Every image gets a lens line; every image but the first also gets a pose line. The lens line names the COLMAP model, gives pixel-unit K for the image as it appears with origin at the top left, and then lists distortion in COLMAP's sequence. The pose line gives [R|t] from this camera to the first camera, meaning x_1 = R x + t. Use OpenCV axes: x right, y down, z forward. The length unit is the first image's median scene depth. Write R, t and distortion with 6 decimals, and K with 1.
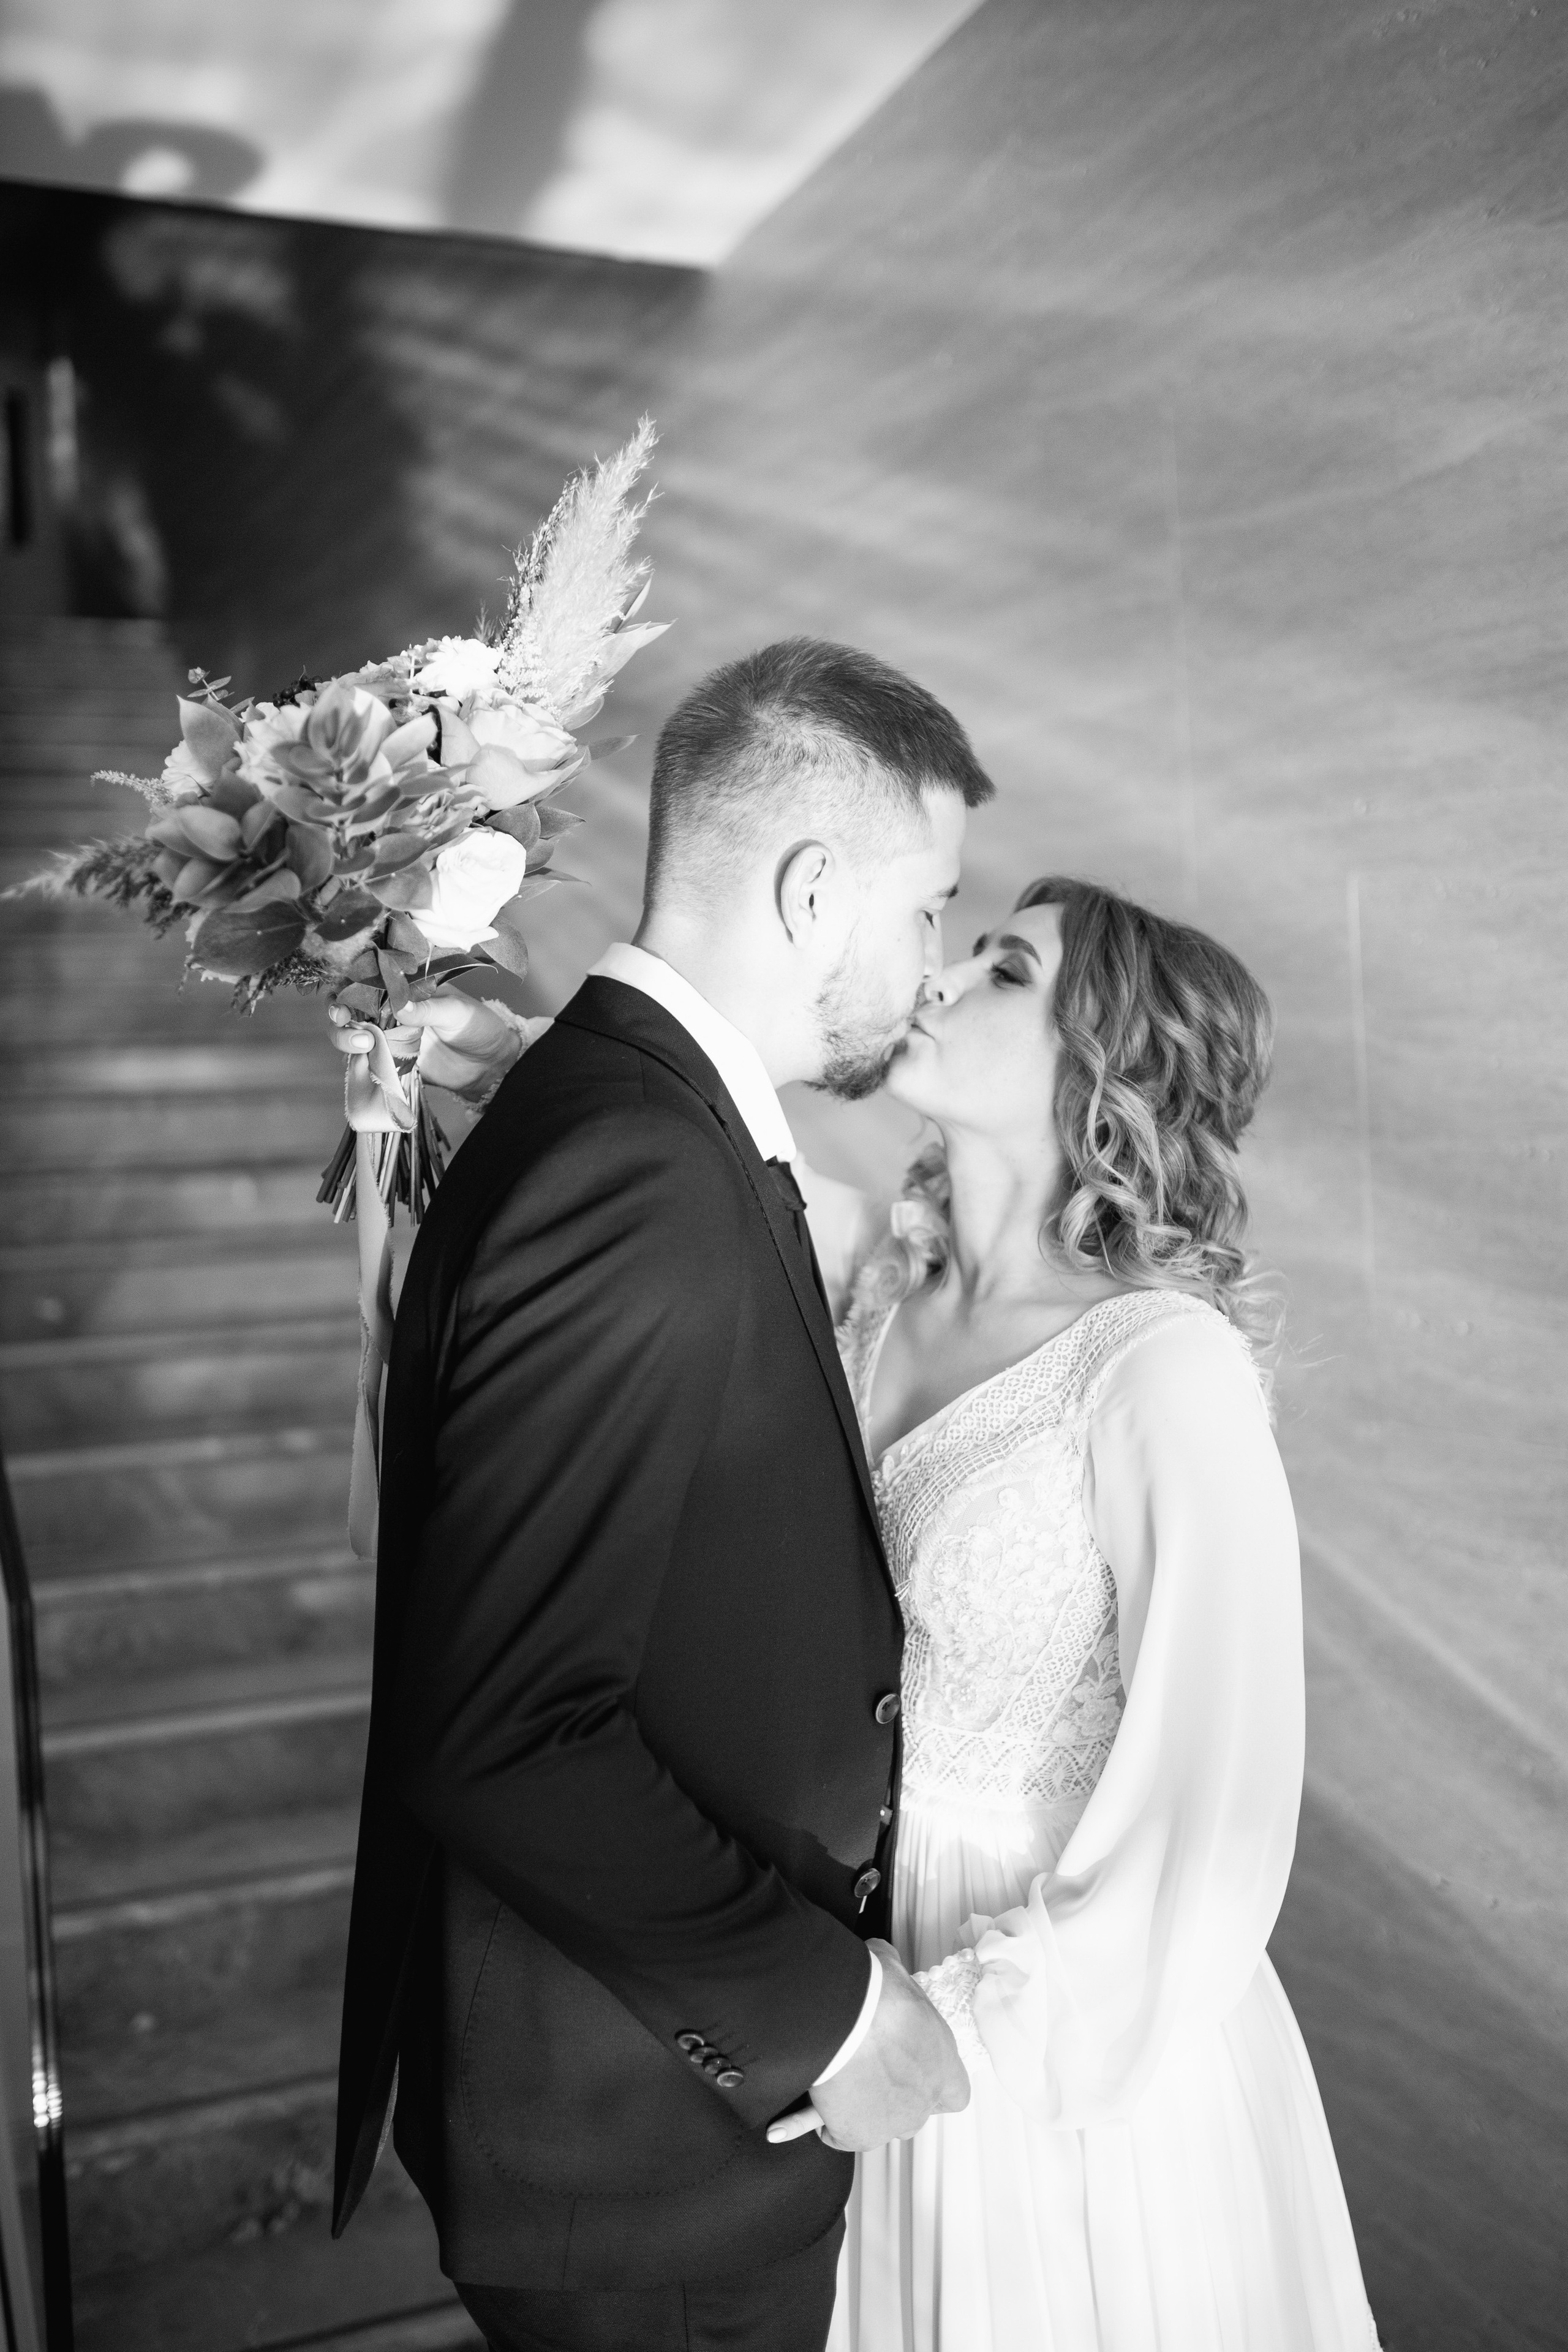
lens RADIAL K [[2232.7, 0, 784.2], [0, 2232.7, 1231.4], [0, 0, 1]] dist [-0.020869, 0.000000]
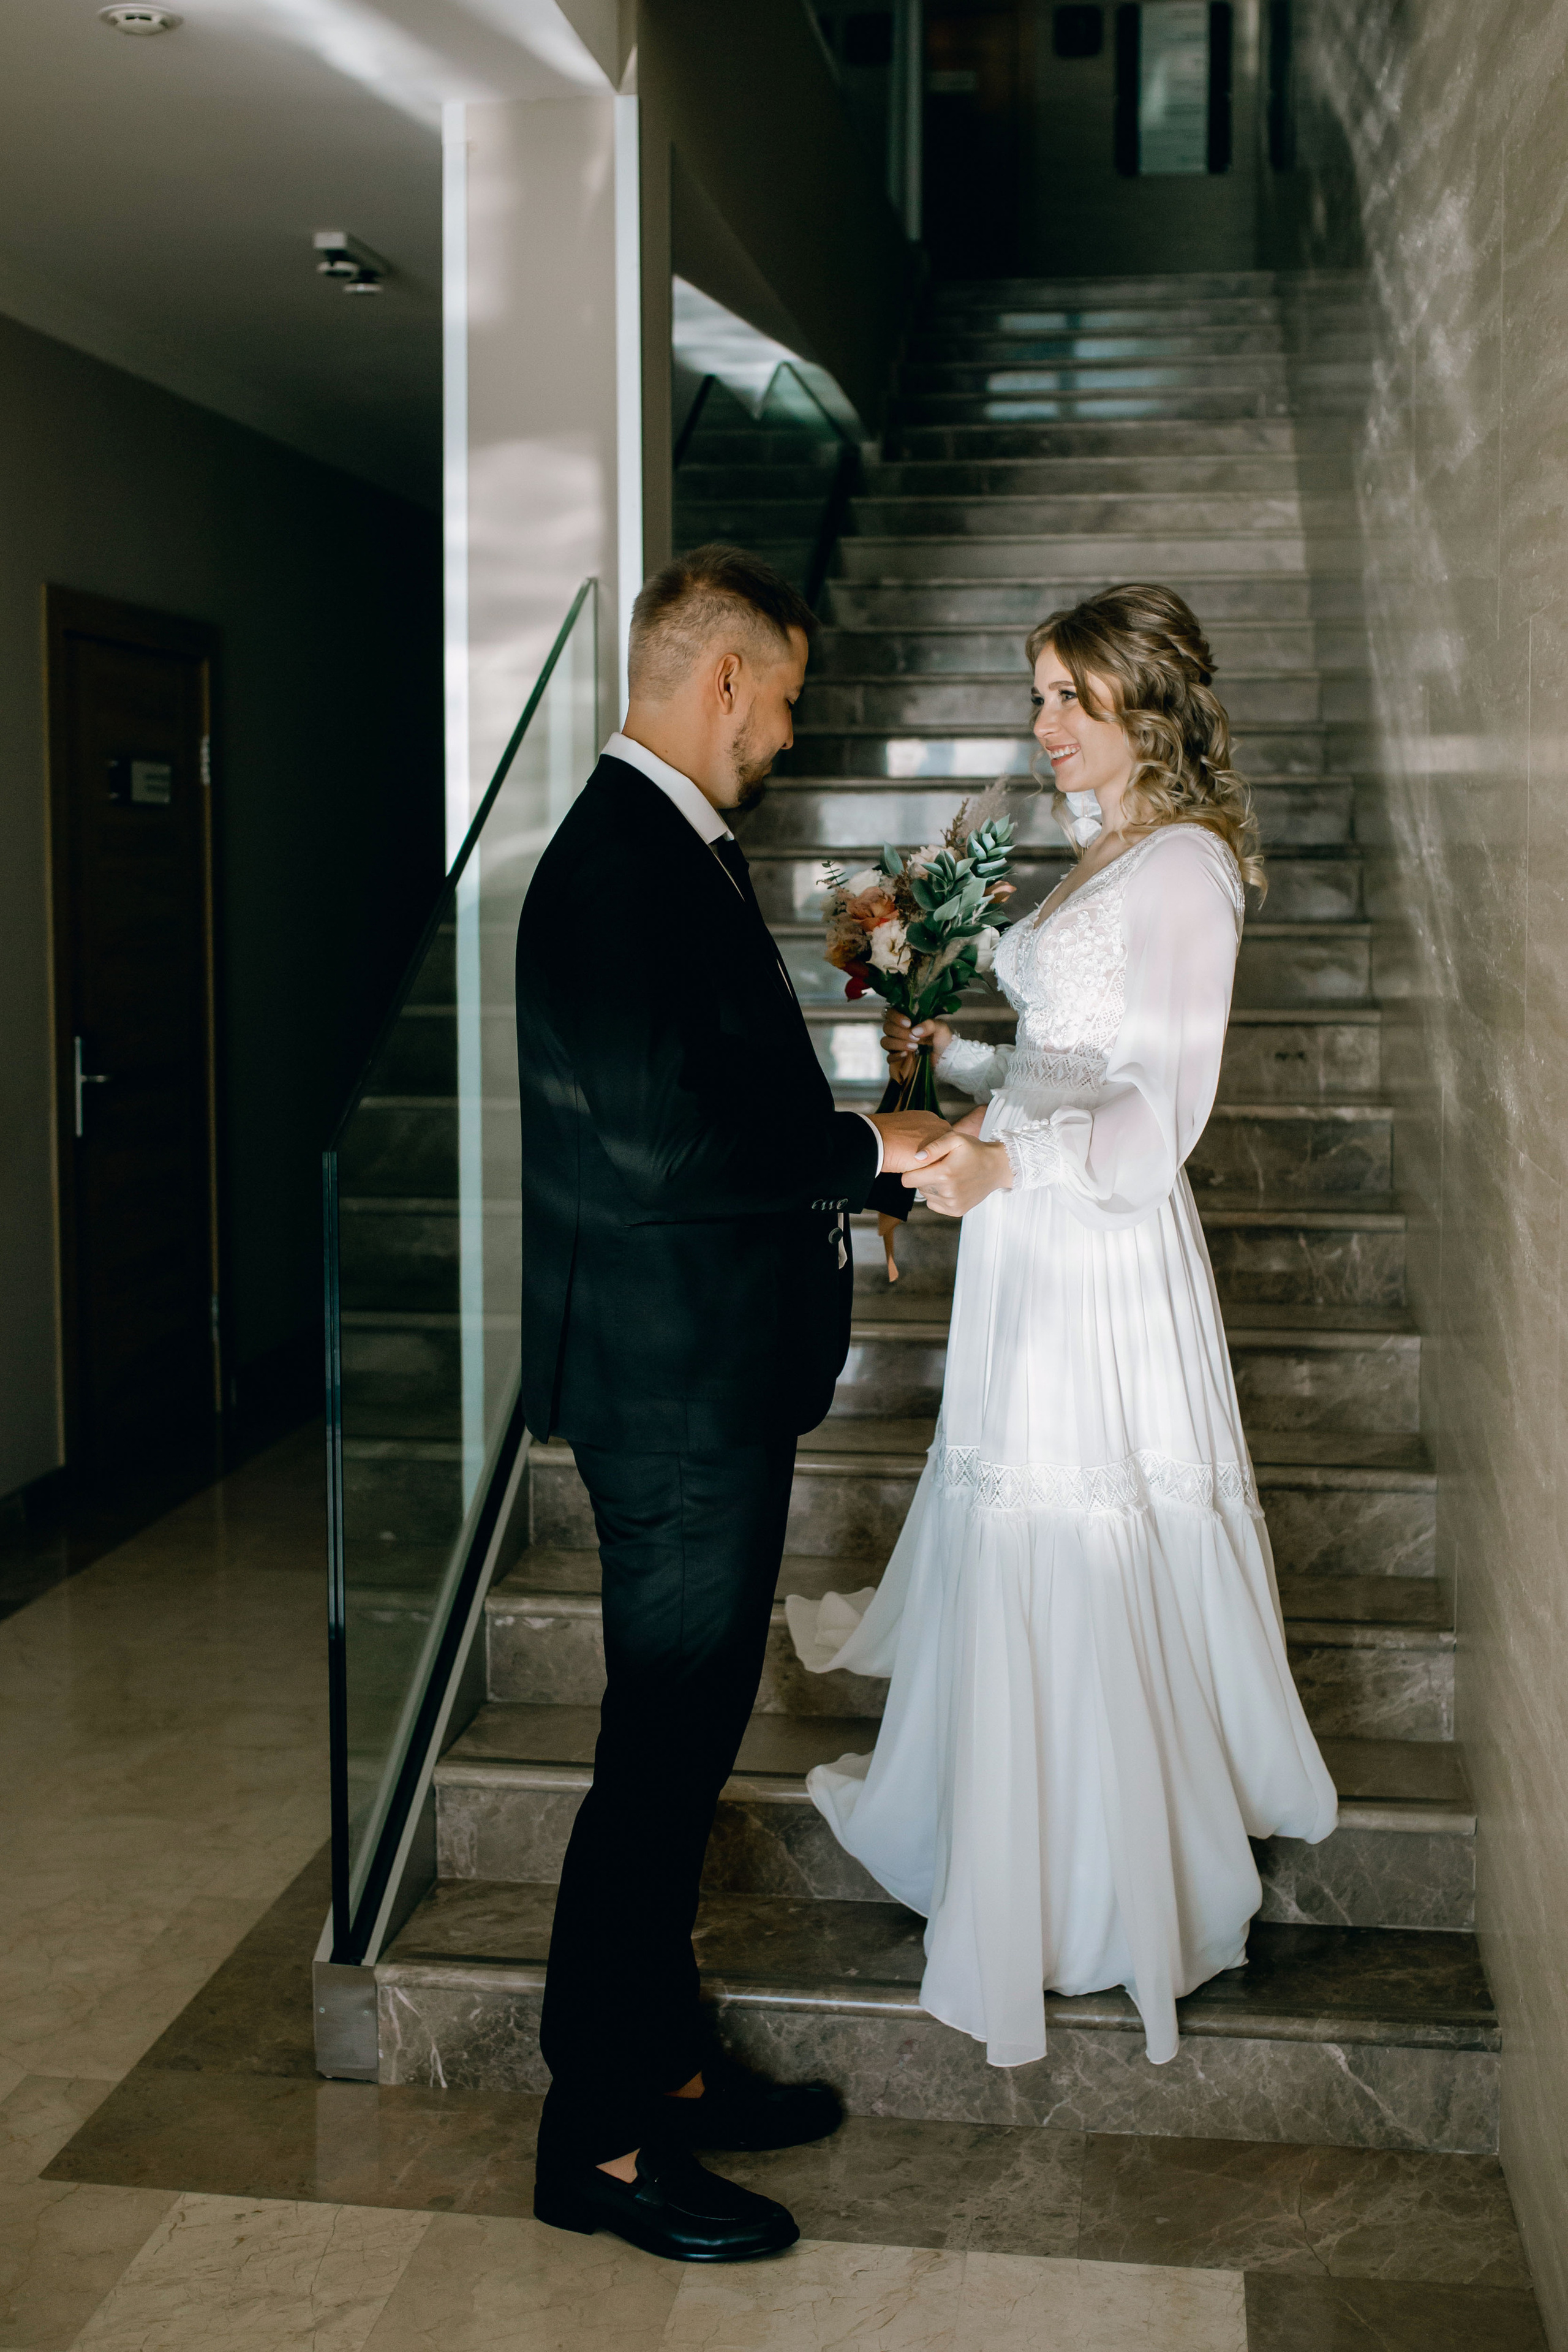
lens RADIAL K [[2734.5, 0, 789.7], [0, 2734.5, 1075.0], [0, 0, 1]] dist [-0.034598, 0.000000]
pose [[0.834563, 0.079736, -0.545112, 0.665947], [-0.049126, 0.996300, 0.070522, -0.021623], [0.548718, -0.032075, 0.835392, -0.247818]]
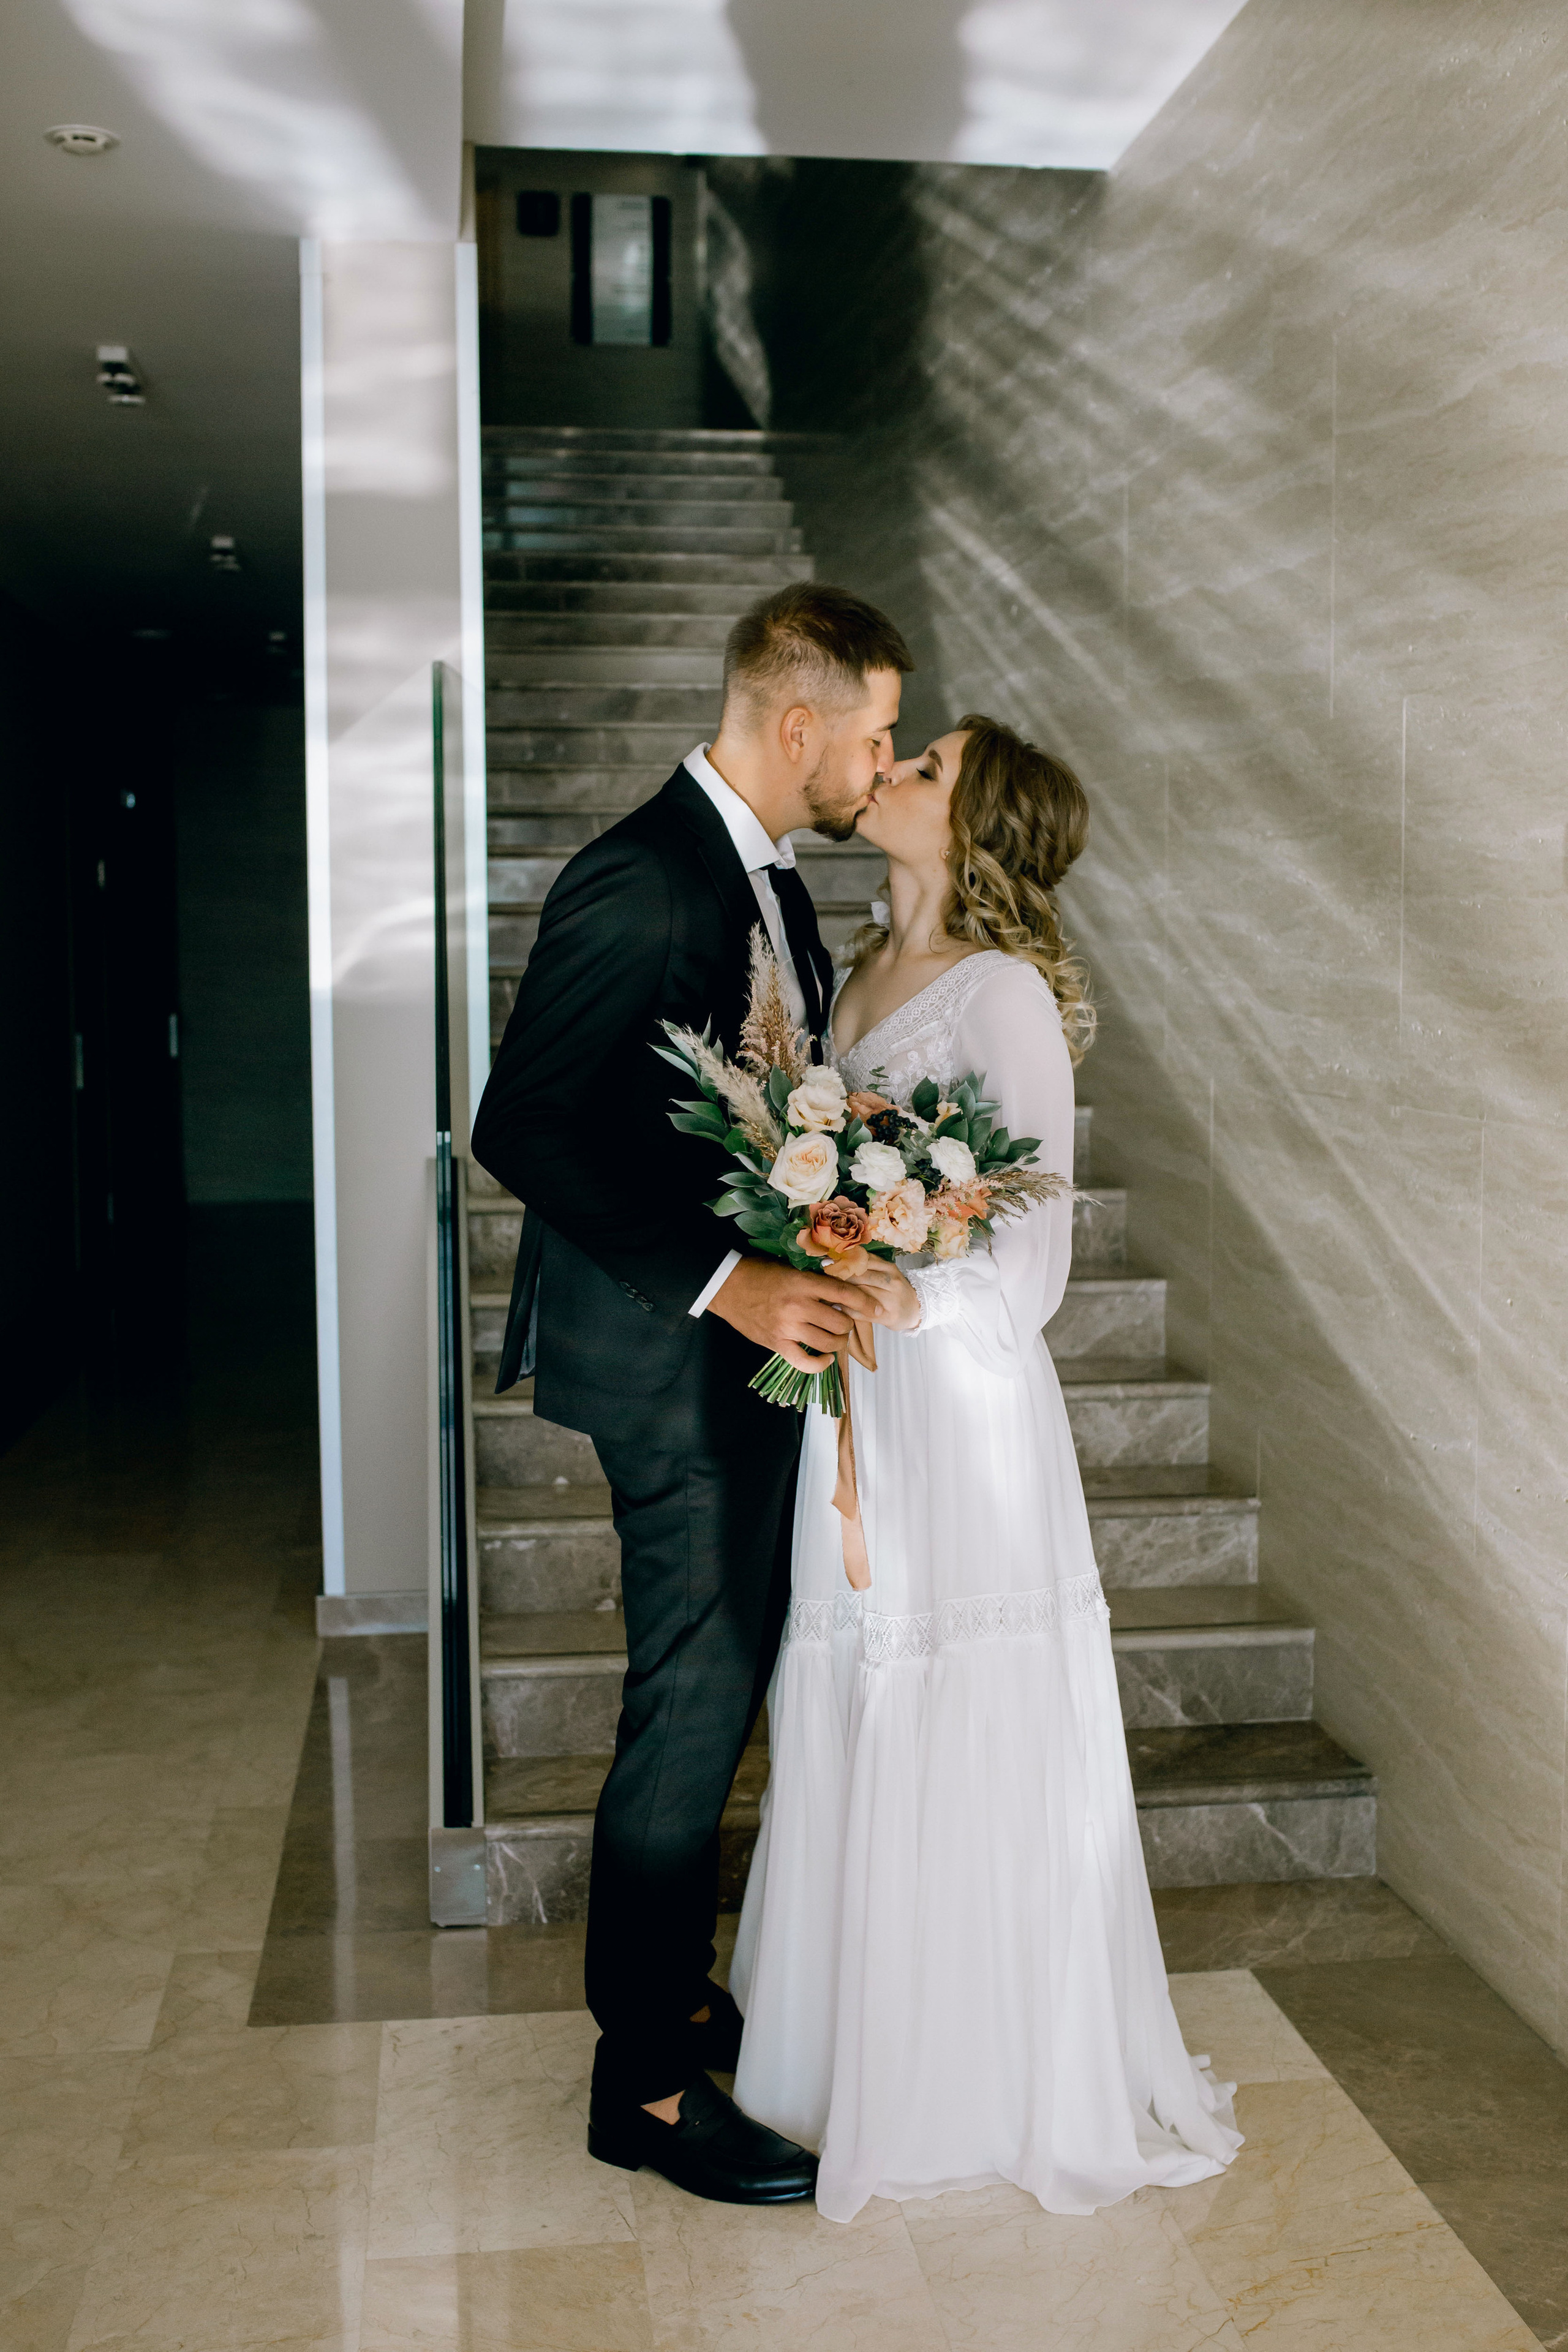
lens RADIAL K [[2431.9, 0, 789.5], [0, 2431.9, 1198.2], [0, 0, 1]] dist [-0.040027, 0.000000]
pose [[0.954515, 0.063029, -0.291425, 0.345474], [-0.042486, 0.996180, 0.076296, 0.044878], [0.295120, -0.060444, 0.953546, -0.527174]]
